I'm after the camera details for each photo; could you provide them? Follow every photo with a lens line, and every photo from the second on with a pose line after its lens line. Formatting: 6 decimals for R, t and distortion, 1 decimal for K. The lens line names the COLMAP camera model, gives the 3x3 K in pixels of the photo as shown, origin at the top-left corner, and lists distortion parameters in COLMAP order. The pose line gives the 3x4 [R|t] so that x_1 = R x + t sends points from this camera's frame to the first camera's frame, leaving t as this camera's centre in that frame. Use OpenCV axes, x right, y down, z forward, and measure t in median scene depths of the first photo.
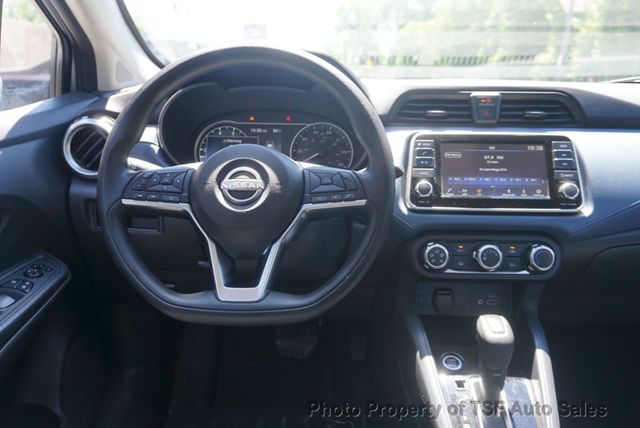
lens RADIAL K [[539.4, 0, 320.0], [0, 539.4, 214.0], [0, 0, 1]] dist [0.013745, 0.003780]
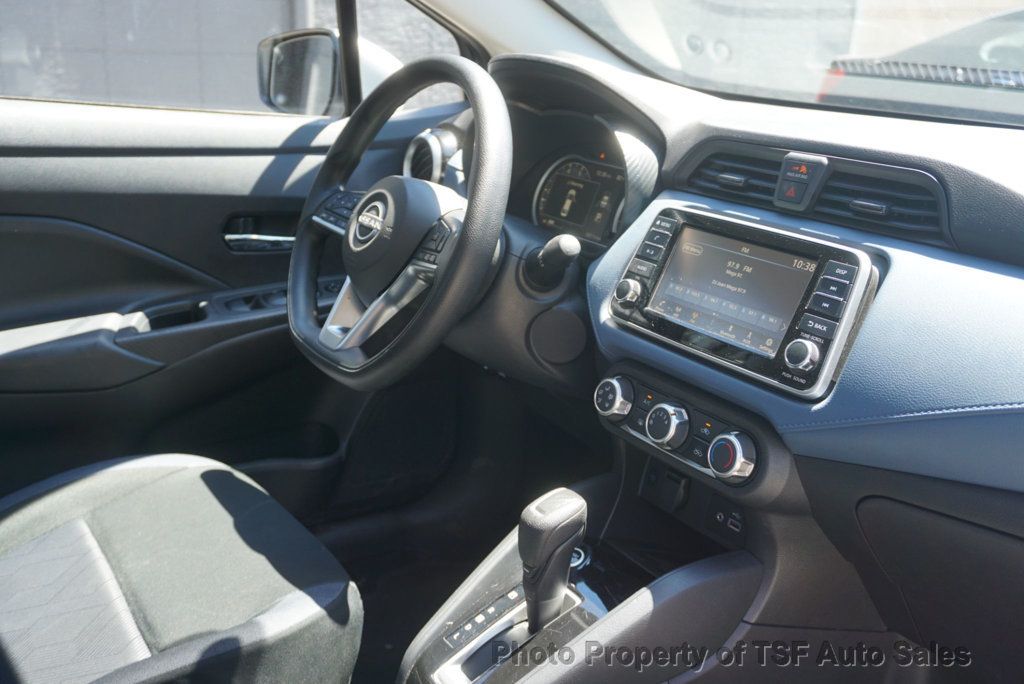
lens RADIAL K [[983.4, 0, 512.0], [0, 983.4, 342.0], [0, 0, 1]] dist [0.001258, -0.005140]
pose [[0.571723, 0.260447, -0.778011, 1.010945], [-0.241564, 0.959679, 0.143748, -0.119818], [0.784079, 0.105755, 0.611585, 0.188327]]
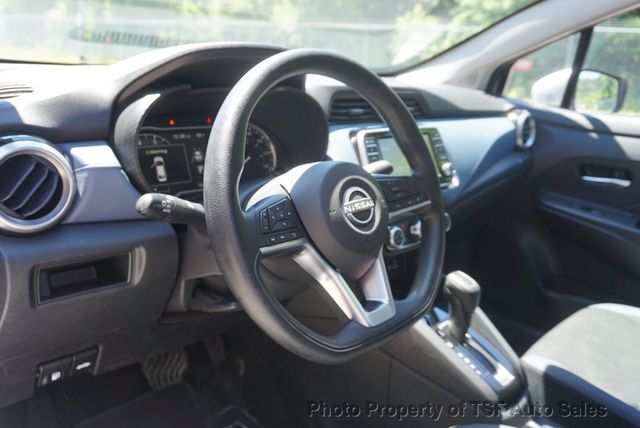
lens RADIAL K [[539.4, 0, 320.0], [0, 539.4, 214.0], [0, 0, 1]] dist [0.013745, 0.003780]
pose [[0.664195, -0.176247, 0.726486, -0.713230], [0.124378, 0.984319, 0.125084, -0.134816], [-0.737139, 0.007278, 0.675701, 0.321336]]
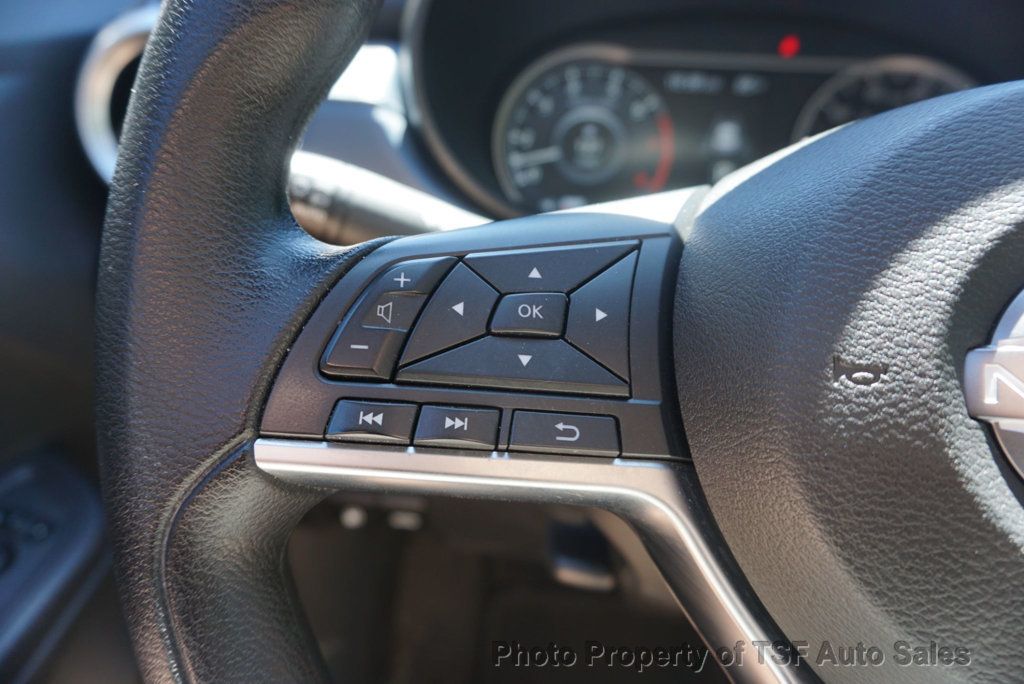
lens RADIAL K [[682.7, 0, 512.0], [0, 682.7, 342.0], [0, 0, 1]] dist [-0.009156, -0.000411]
pose [[0.998465, 0.036664, -0.041513, -0.234883], [-0.030312, 0.989046, 0.144464, -0.067345], [0.046355, -0.142984, 0.988639, 0.669702]]
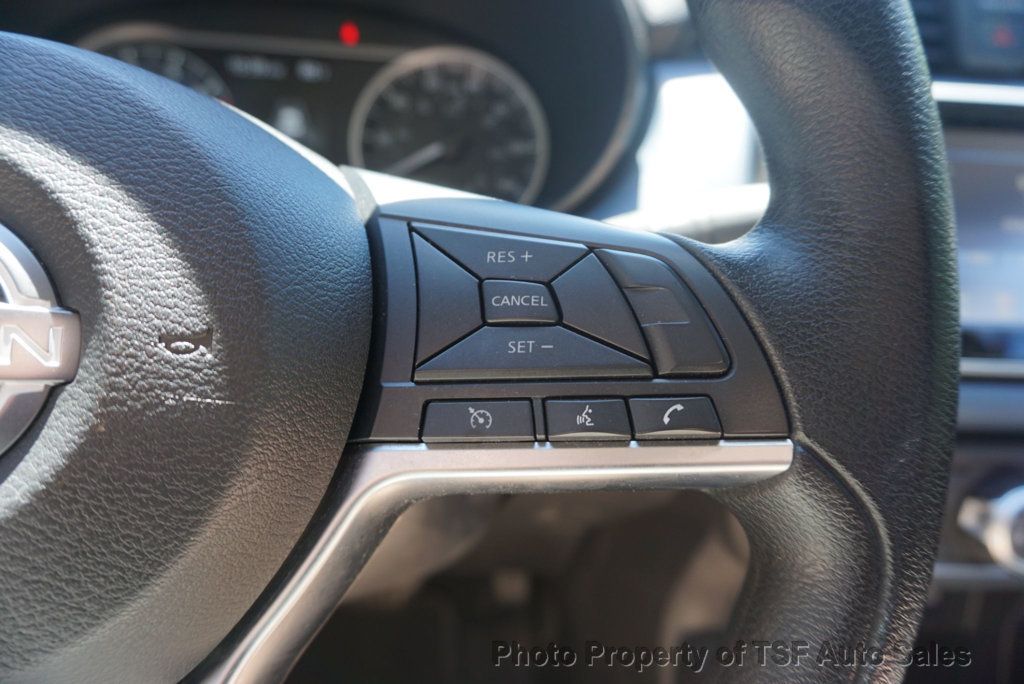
lens RADIAL K [[682.7, 0, 512.0], [0, 682.7, 342.0], [0, 0, 1]] dist [-0.009156, -0.000411]
pose [[0.991765, 0.009525, 0.127719, -0.013939], [-0.027660, 0.989626, 0.140982, -0.064459], [-0.125051, -0.143353, 0.981739, 0.659882]]
